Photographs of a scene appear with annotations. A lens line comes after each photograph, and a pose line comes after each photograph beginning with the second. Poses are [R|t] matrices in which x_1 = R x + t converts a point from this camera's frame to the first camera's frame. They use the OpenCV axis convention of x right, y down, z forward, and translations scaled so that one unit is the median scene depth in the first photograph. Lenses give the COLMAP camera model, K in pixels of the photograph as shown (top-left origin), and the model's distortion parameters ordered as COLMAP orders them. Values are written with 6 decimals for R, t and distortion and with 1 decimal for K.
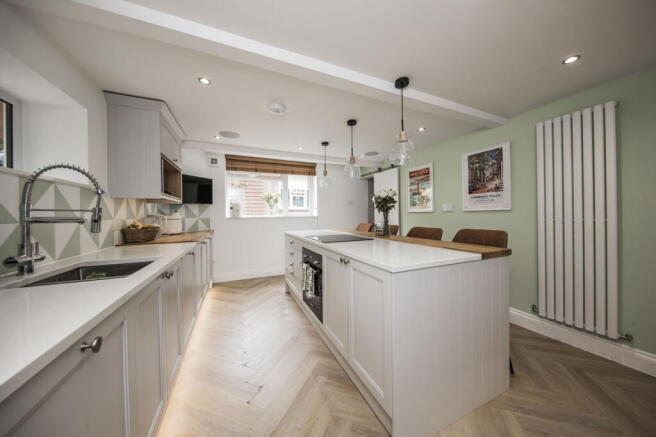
lens RADIAL K [[215.5, 0, 333.6], [0, 215.5, 215.5], [0, 0, 1]] dist [-0.000290, -0.000110]
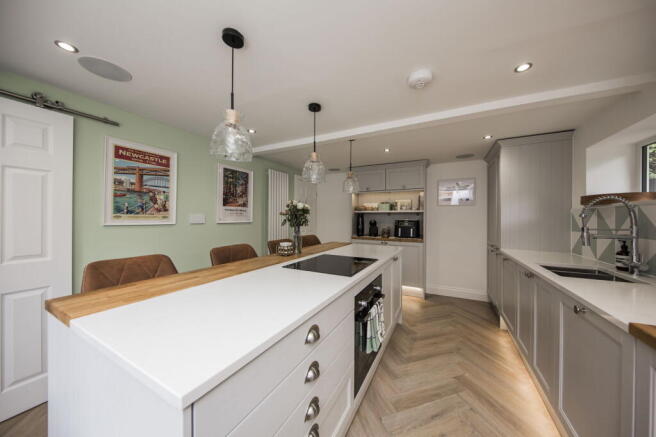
lens RADIAL K [[215.5, 0, 332.8], [0, 215.5, 218.2], [0, 0, 1]] dist [-0.000290, -0.000110]
pose [[-0.612045, 0.005679, 0.790803, -0.478894], [0.003811, 0.999984, -0.004231, -0.038542], [-0.790814, 0.000424, -0.612056, 1.247965]]
